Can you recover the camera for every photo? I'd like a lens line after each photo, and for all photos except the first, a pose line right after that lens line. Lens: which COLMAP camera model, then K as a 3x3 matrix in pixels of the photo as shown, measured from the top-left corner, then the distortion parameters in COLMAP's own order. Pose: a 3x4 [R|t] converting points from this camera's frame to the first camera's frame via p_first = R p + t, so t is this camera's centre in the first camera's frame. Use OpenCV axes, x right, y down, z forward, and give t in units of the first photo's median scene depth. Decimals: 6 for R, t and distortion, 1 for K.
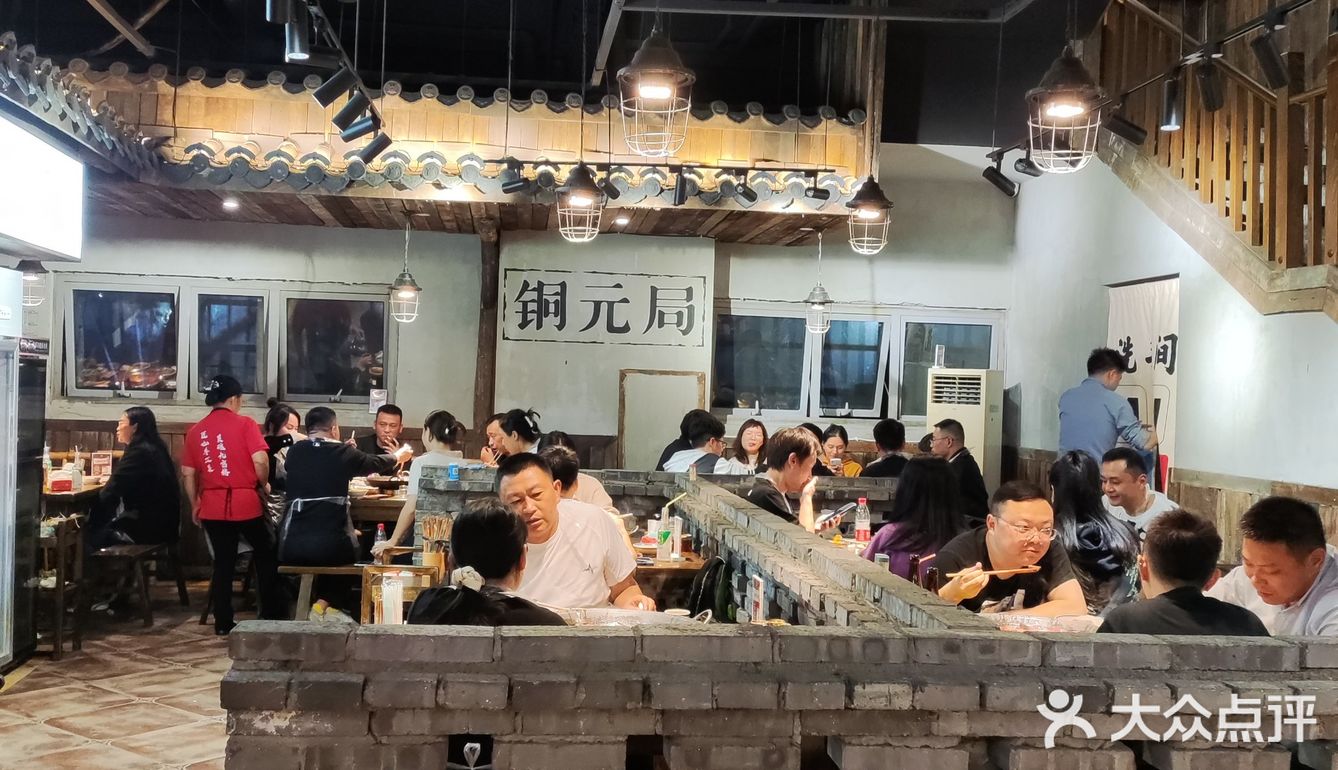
lens RADIAL K [[1337.6, 0, 634.8], [0, 1337.6, 401.0], [0, 0, 1]] dist [0.073872, 0.000000]
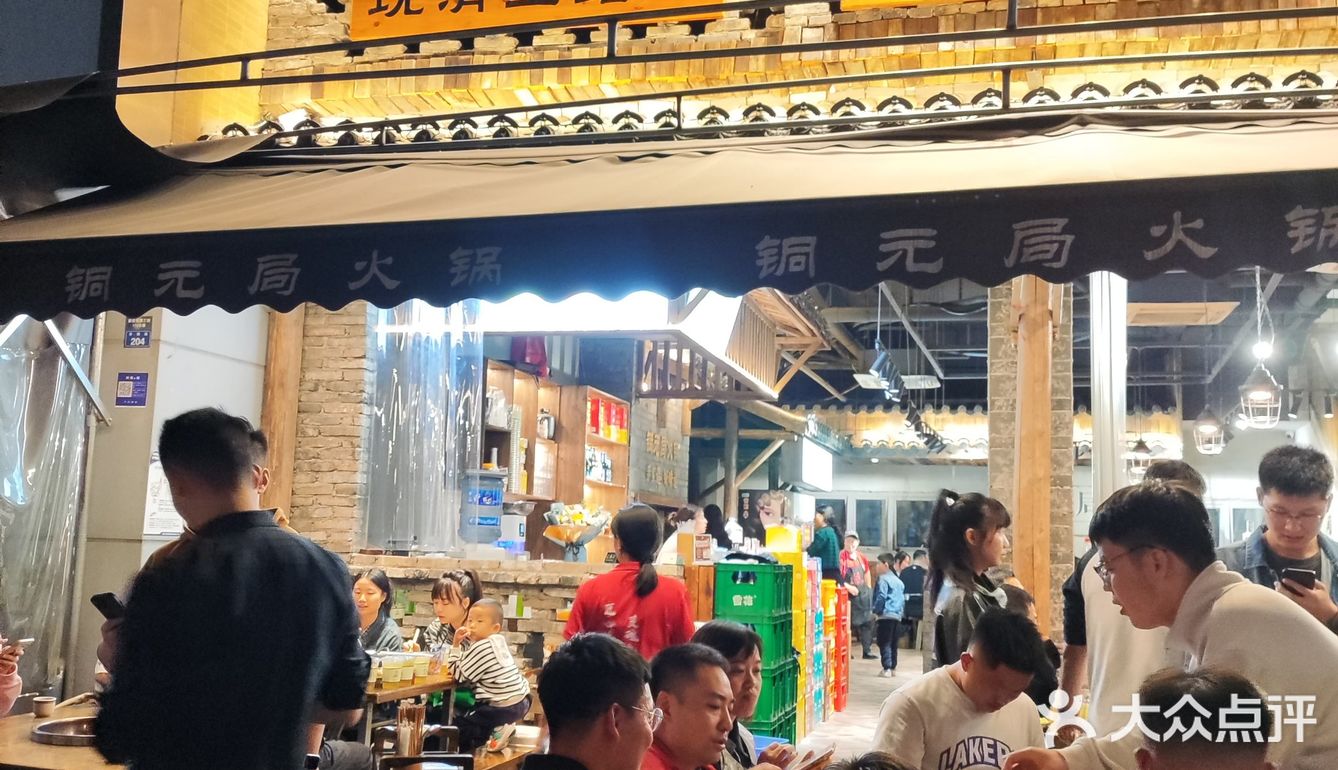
lens RADIAL K [[1337.6, 0, 674.5], [0, 1337.6, 389.4], [0, 0, 1]] dist [0.073872, 0.000000]
pose [[0.933477, -0.050754, -0.355027, 0.199146], [0.000512, 0.990123, -0.140200, 0.053120], [0.358636, 0.130691, 0.924284, -1.276365]]
